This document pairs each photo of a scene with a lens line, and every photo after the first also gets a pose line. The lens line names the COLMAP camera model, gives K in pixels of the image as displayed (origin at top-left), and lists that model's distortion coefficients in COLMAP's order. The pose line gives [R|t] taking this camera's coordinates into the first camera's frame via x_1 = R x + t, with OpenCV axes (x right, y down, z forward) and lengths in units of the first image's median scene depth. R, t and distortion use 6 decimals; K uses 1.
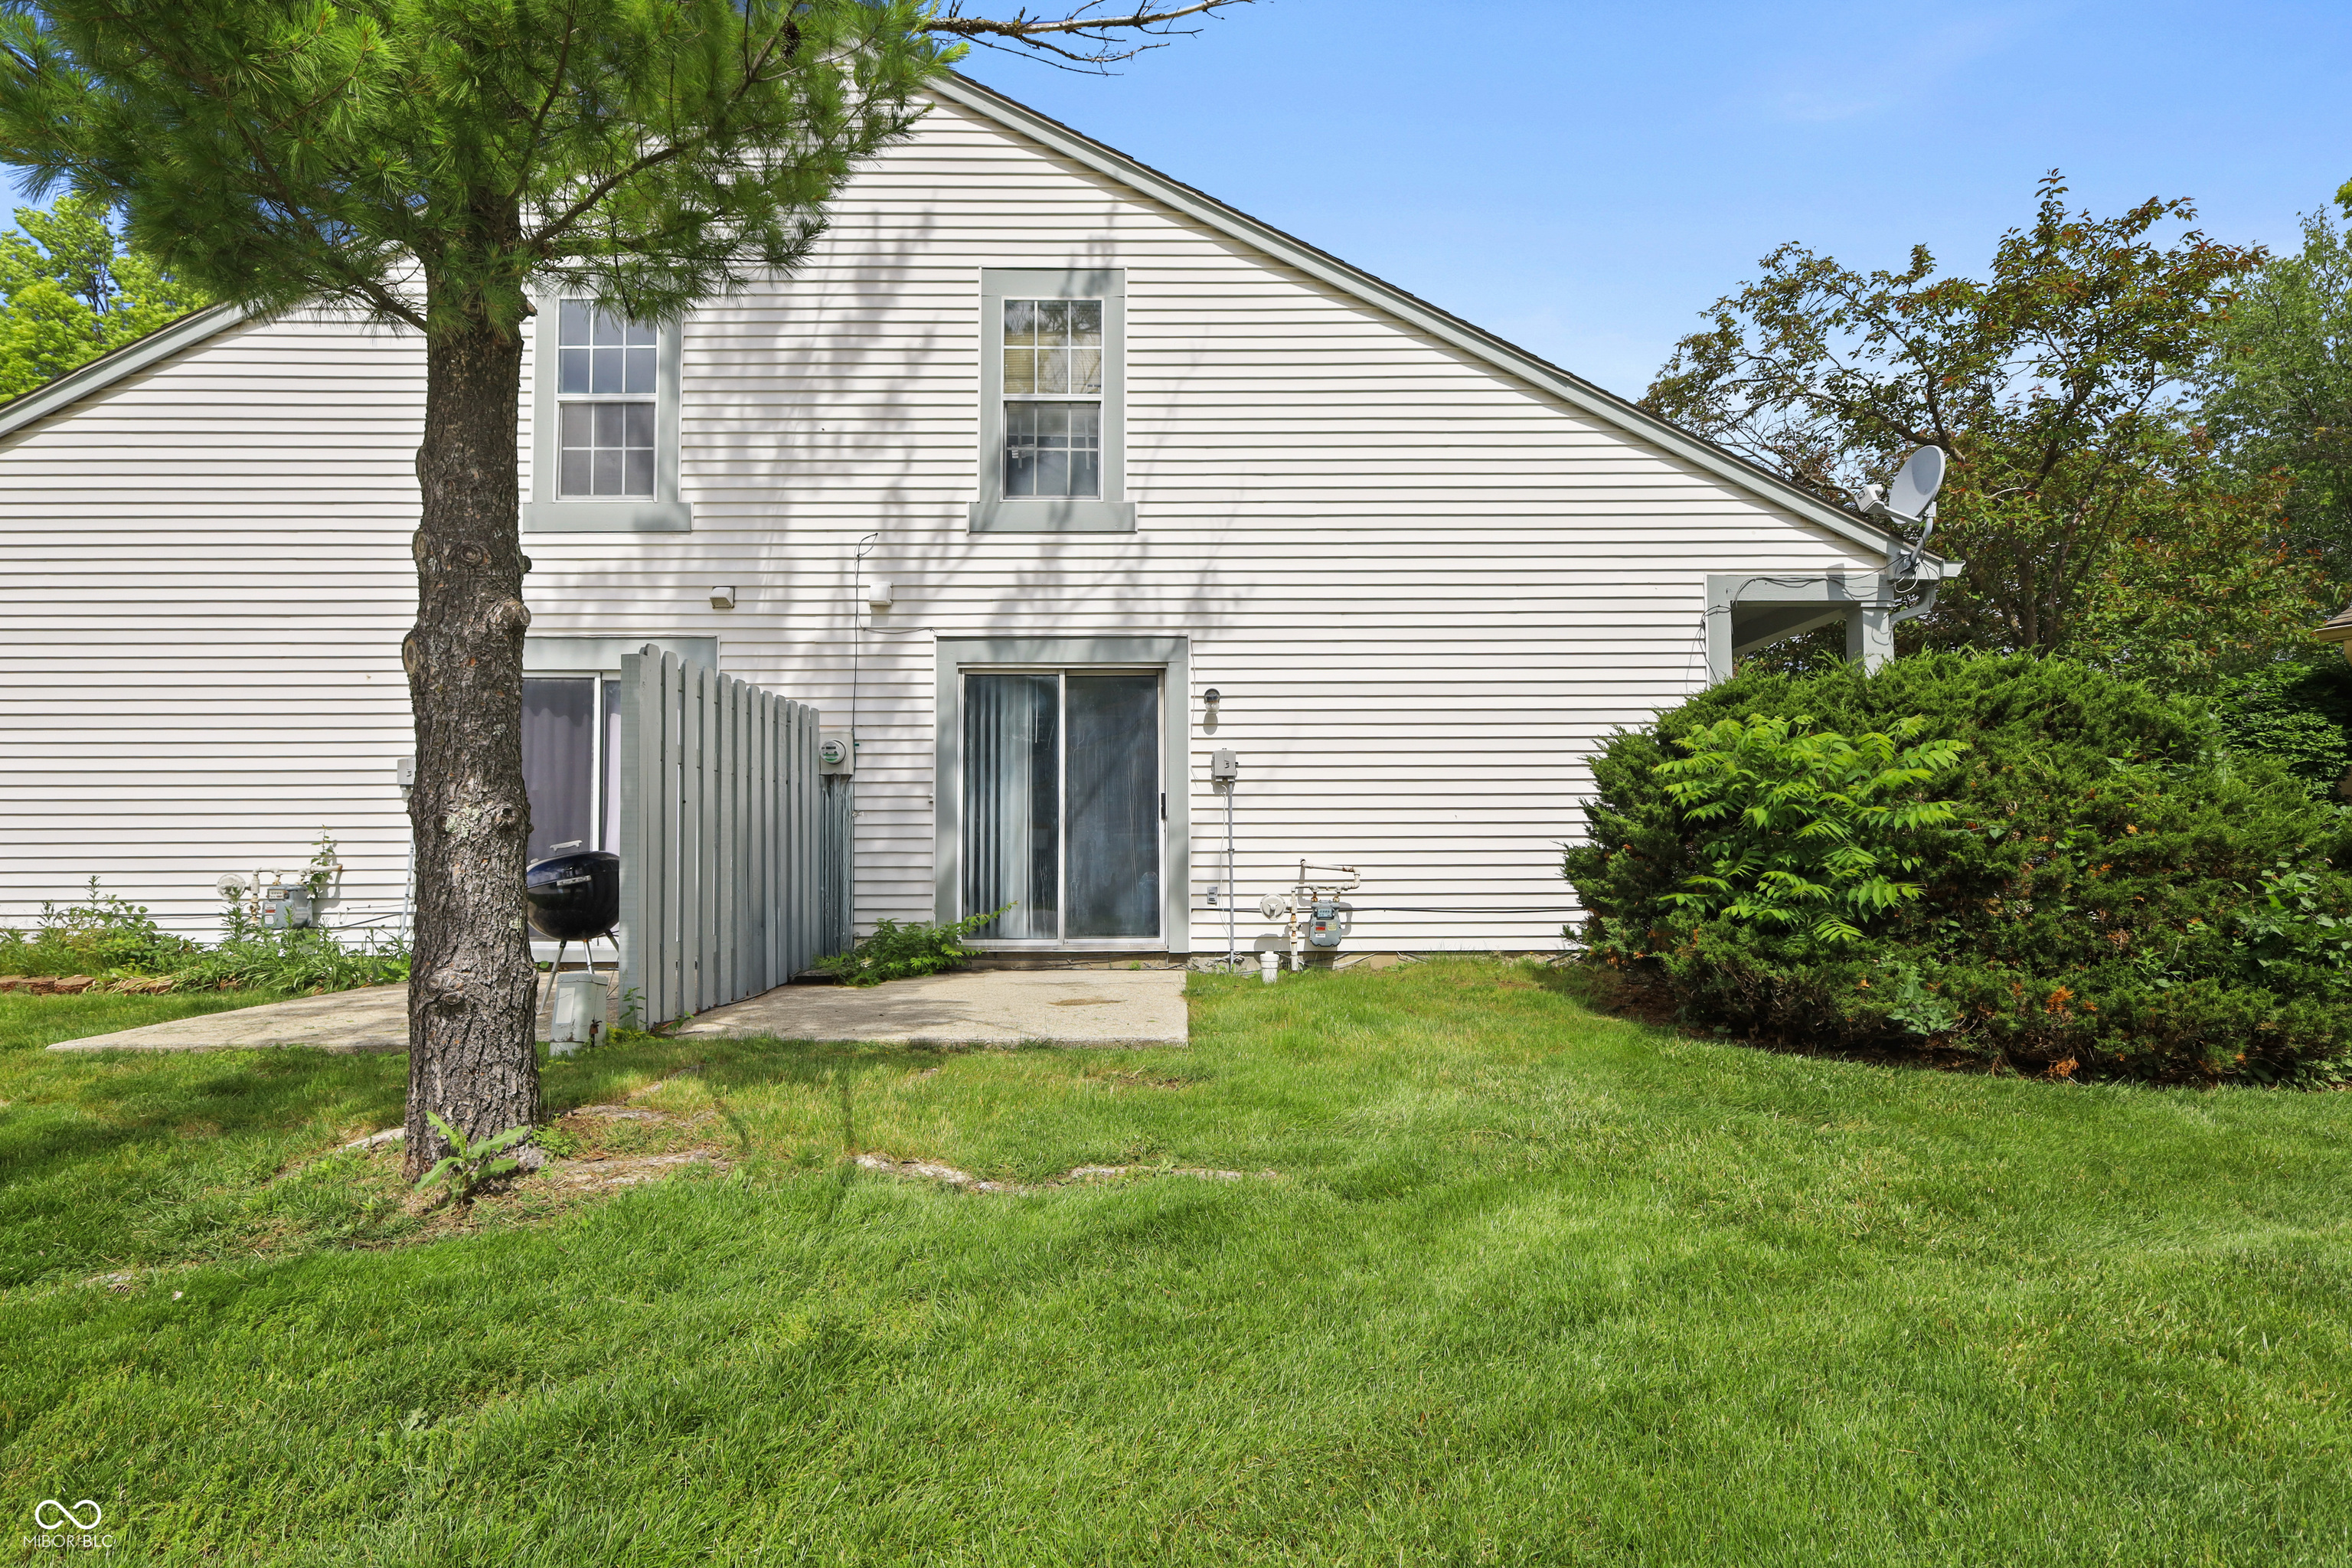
lens RADIAL K [[1174.0, 0, 1196.4], [0, 1174.0, 831.1], [0, 0, 1]] dist [0.000609, 0.001529]
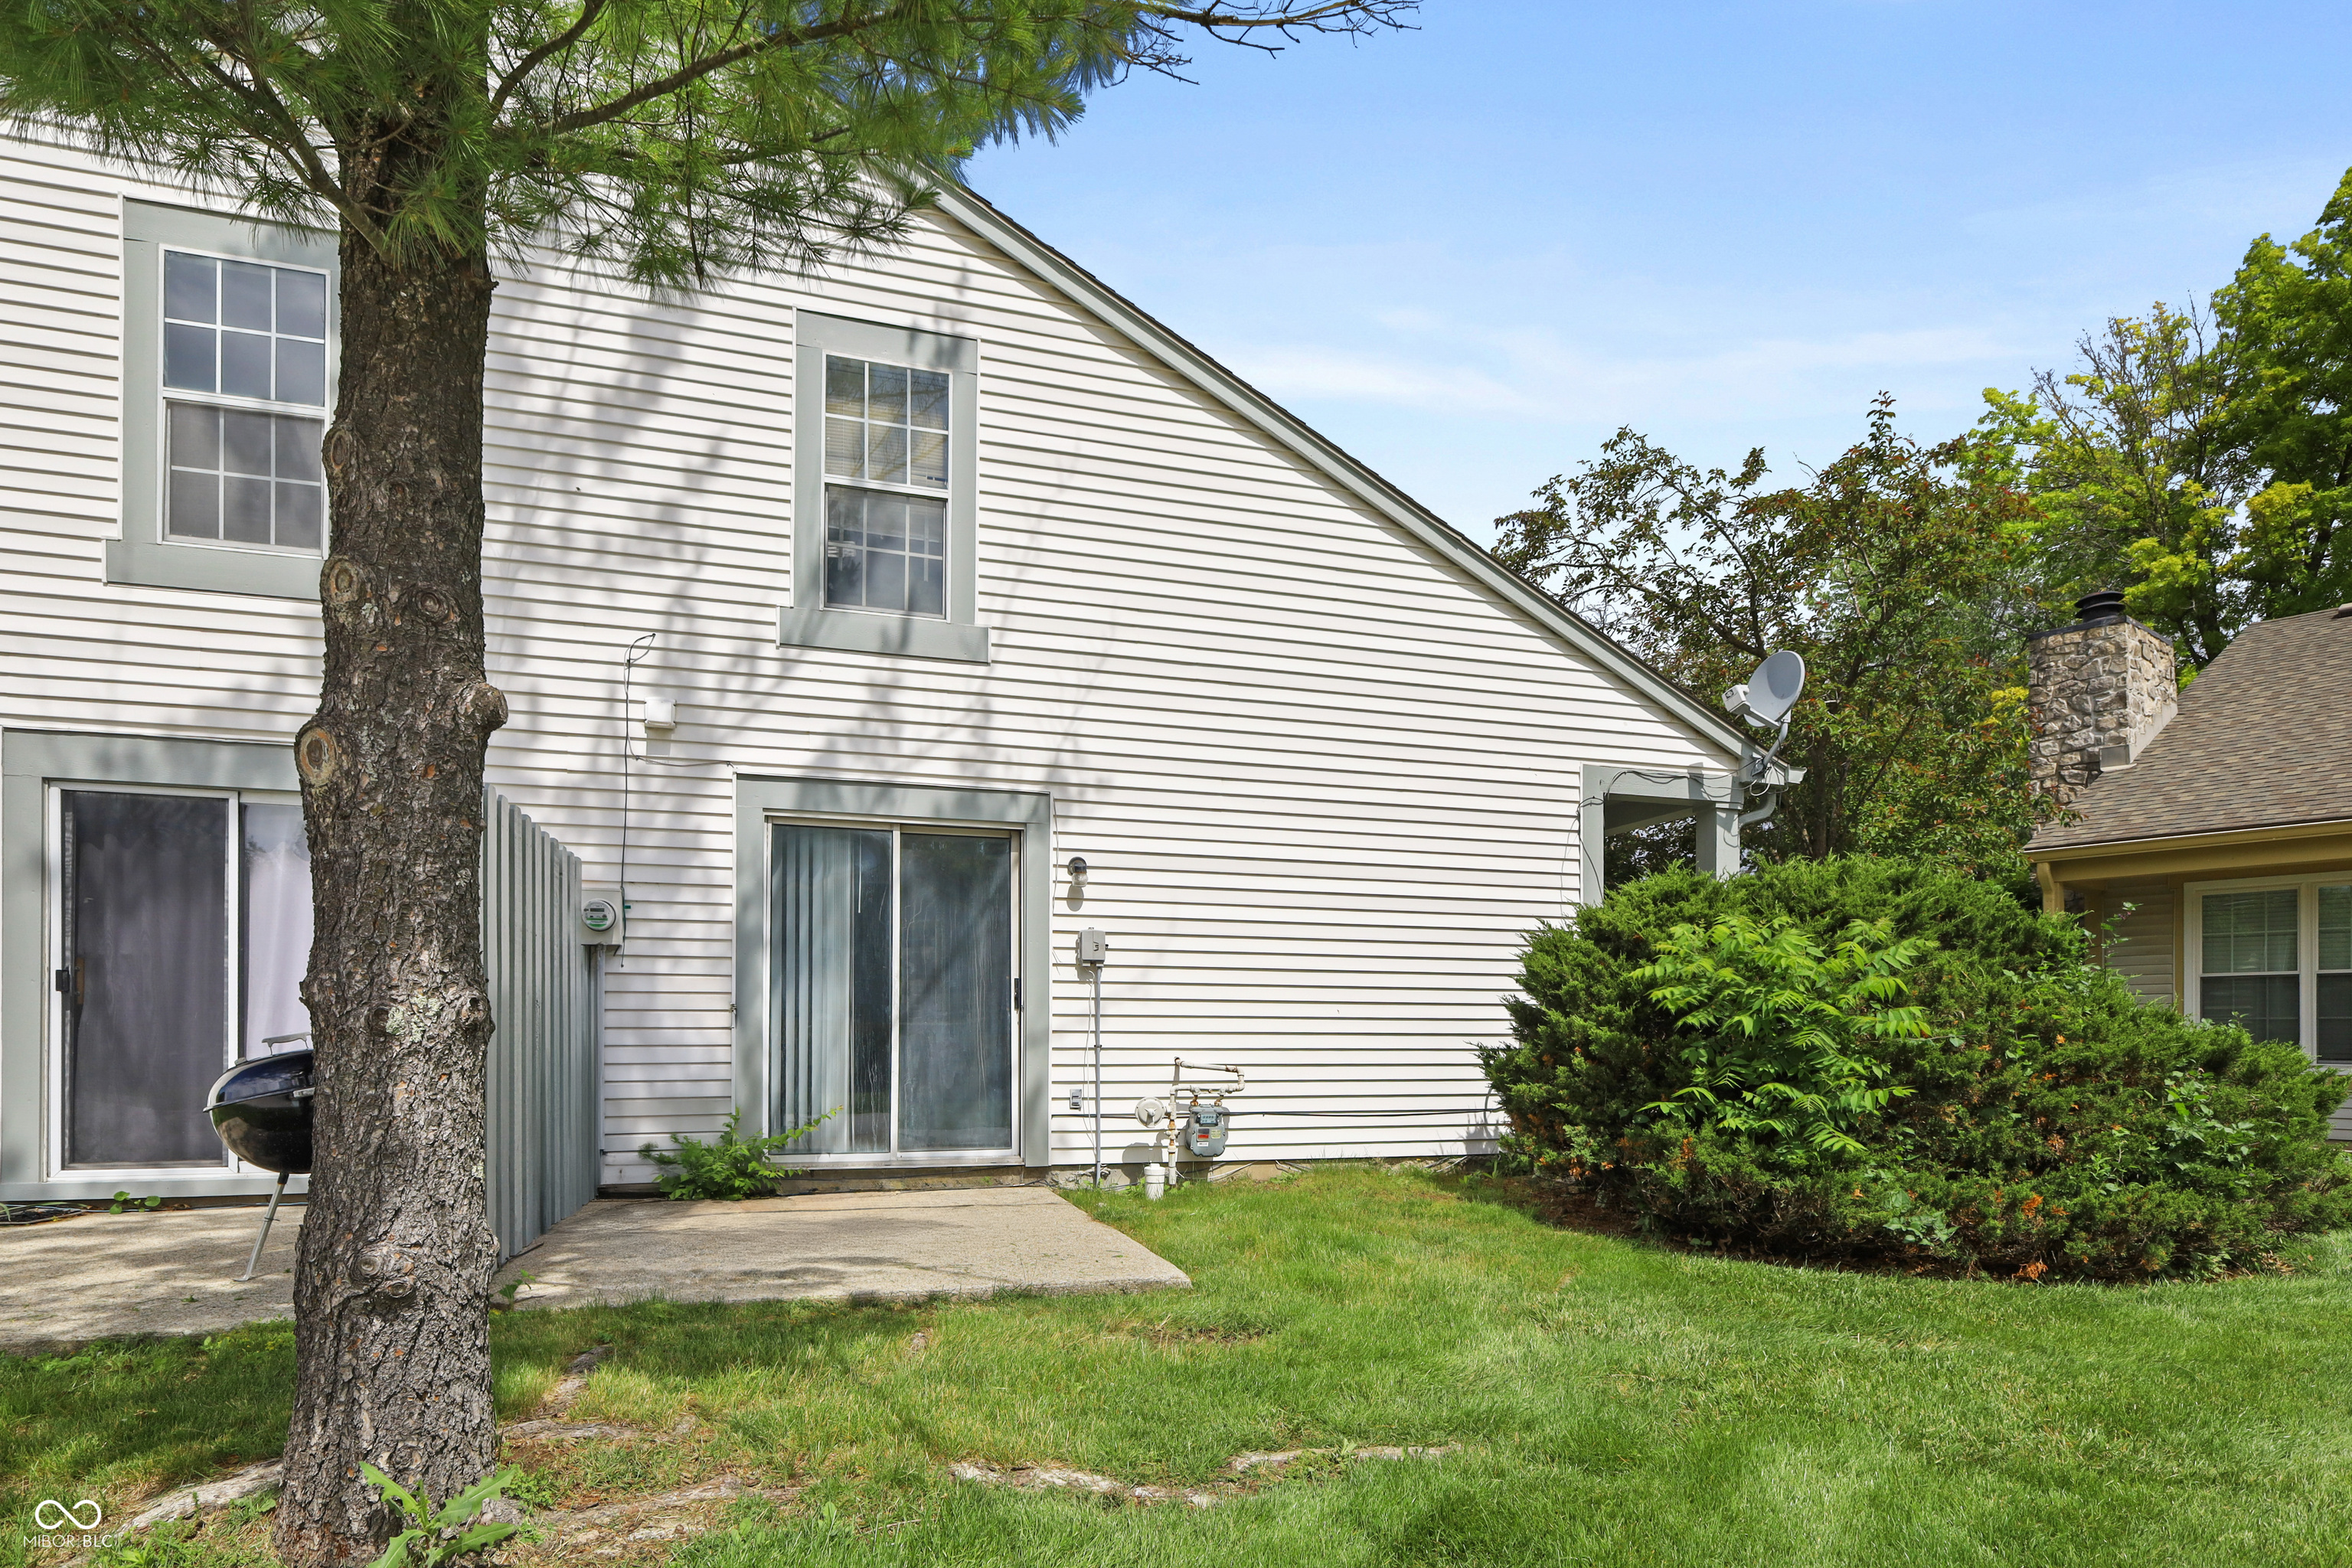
lens RADIAL K [[1275.3, 0, 1190.8], [0, 1275.3, 1058.3], [0, 0, 1]] dist [-0.000475, 0.001404]
pose [[0.958317, 0.005150, 0.285660, -0.173066], [-0.014901, 0.999378, 0.031972, -0.006087], [-0.285318, -0.034896, 0.957798, 0.083351]]
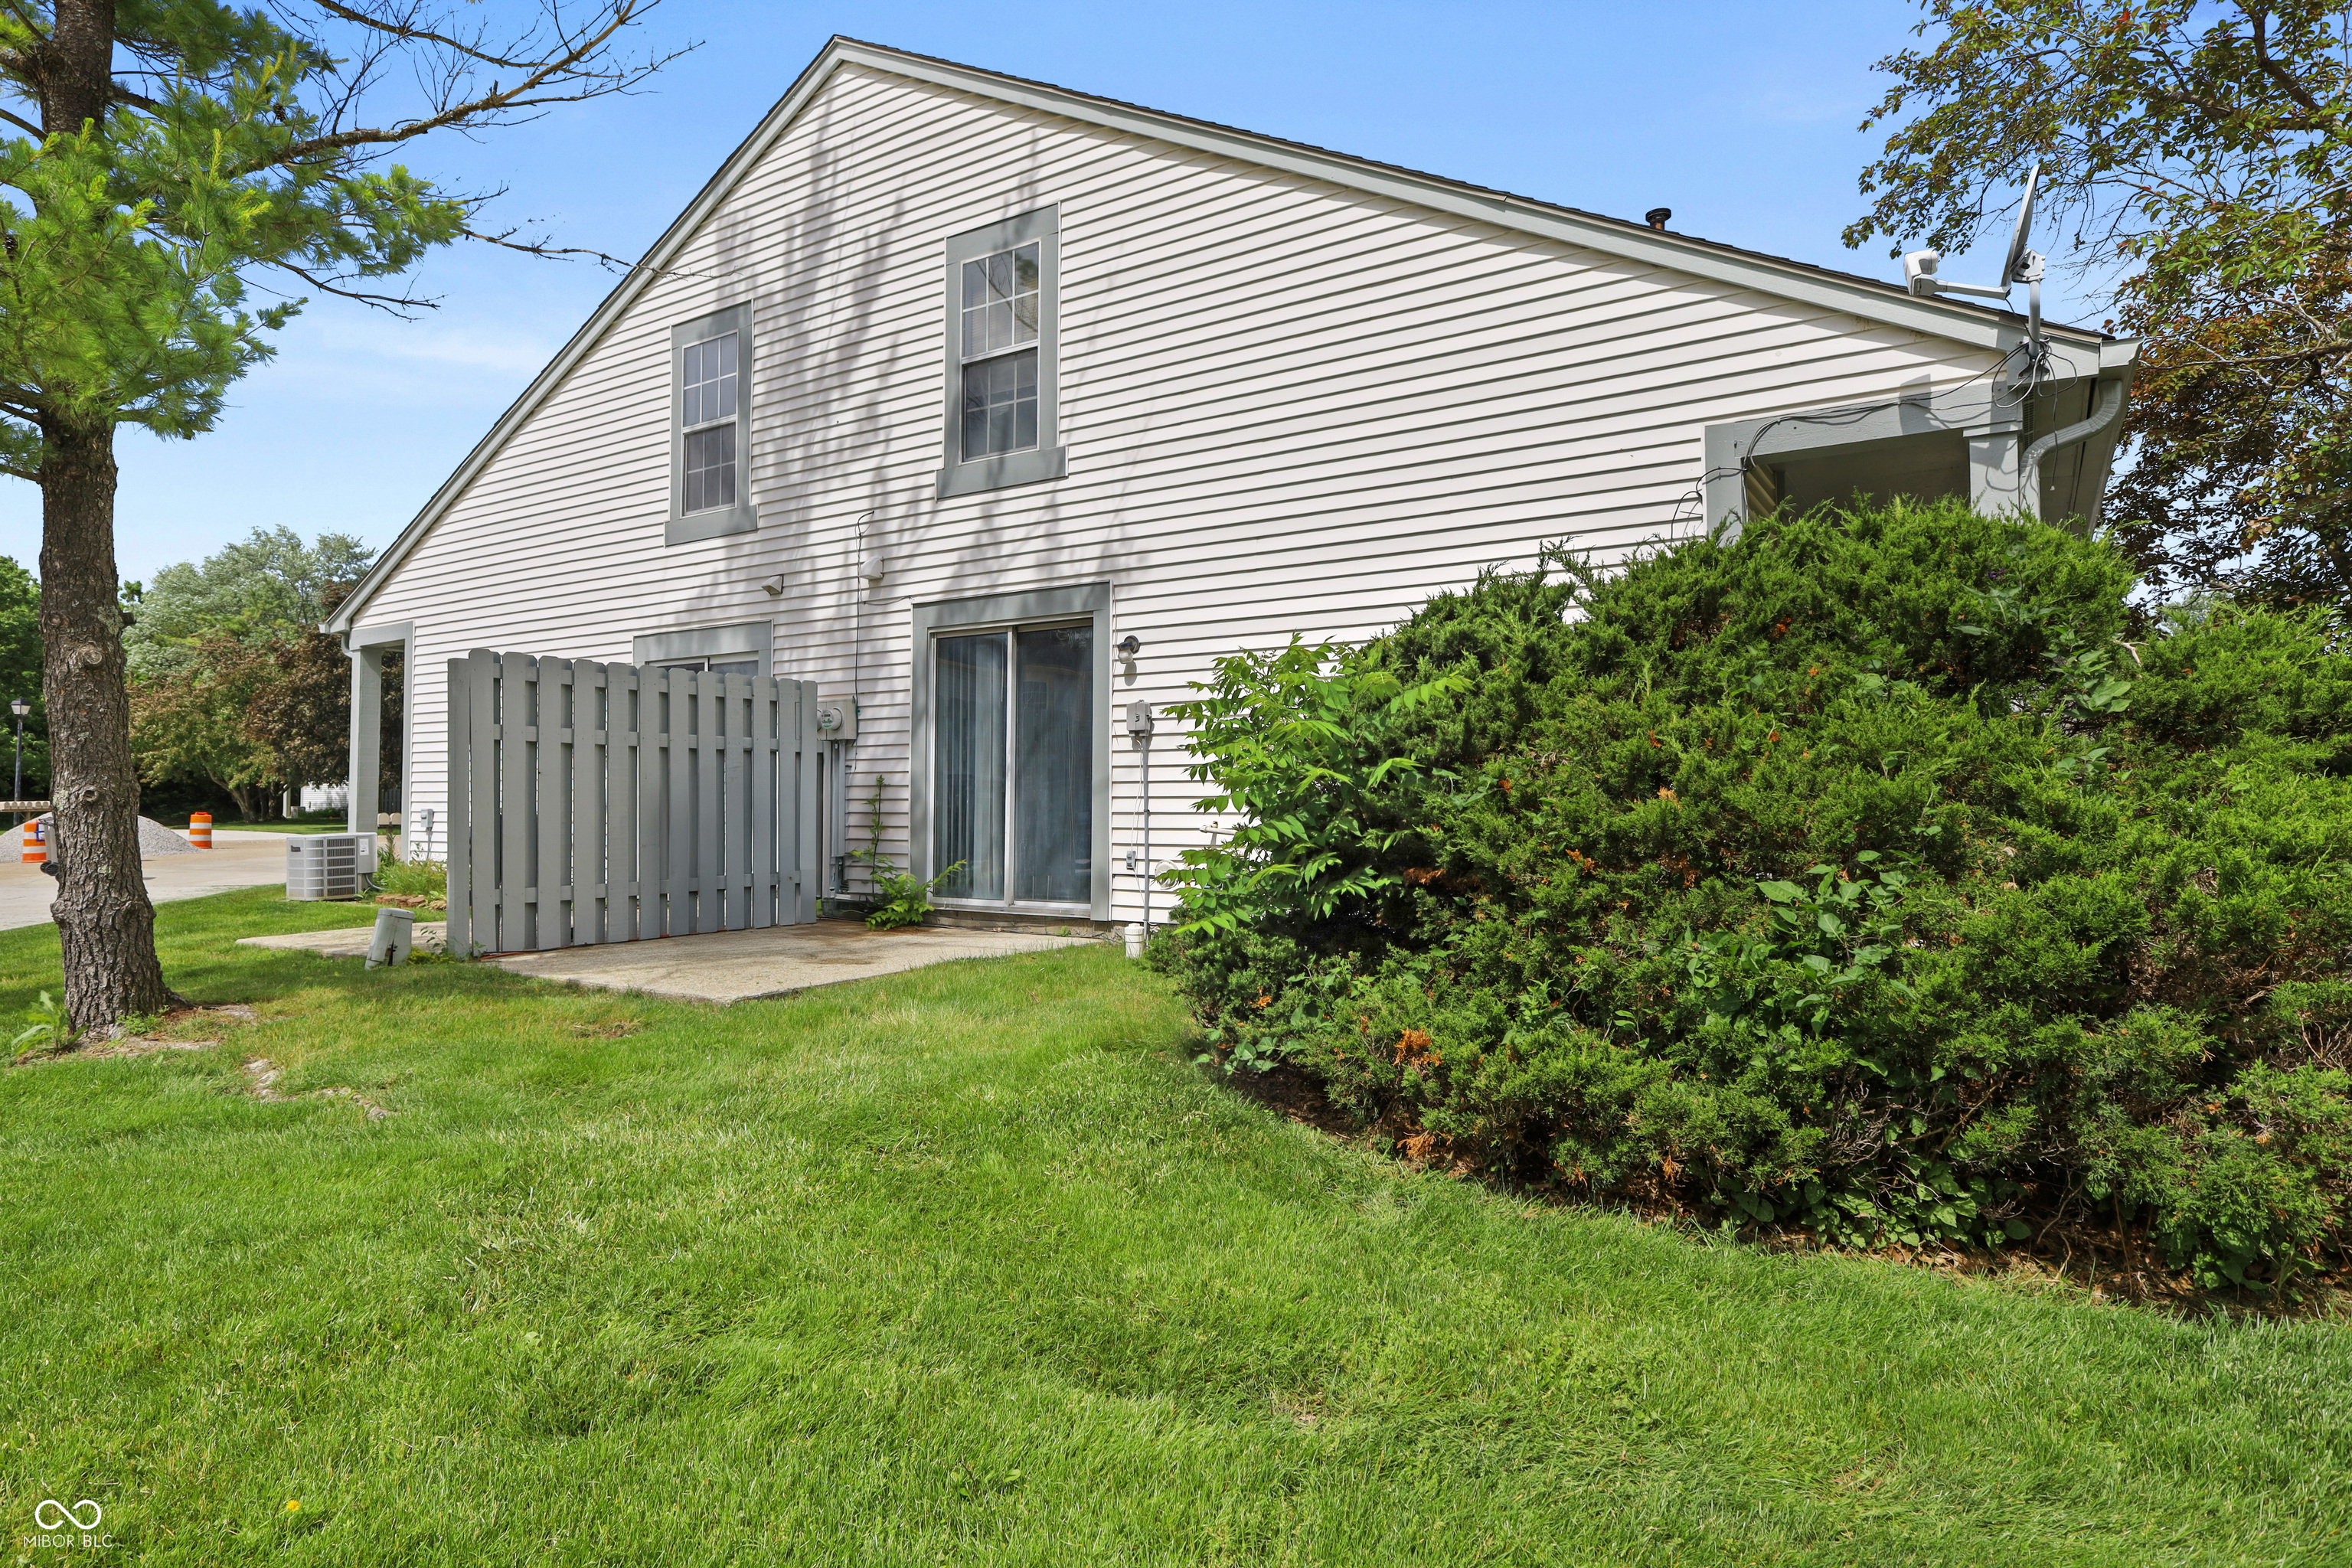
lens RADIAL K [[1301.4, 0, 1175.8], [0, 1301.4, 777.6], [0, 0, 1]] dist [0.006312, 0.000291]
pose [[0.833249, -0.009766, -0.552812, 0.610389], [0.010121, 0.999946, -0.002410, -0.007248], [0.552806, -0.003587, 0.833302, 0.168671]]
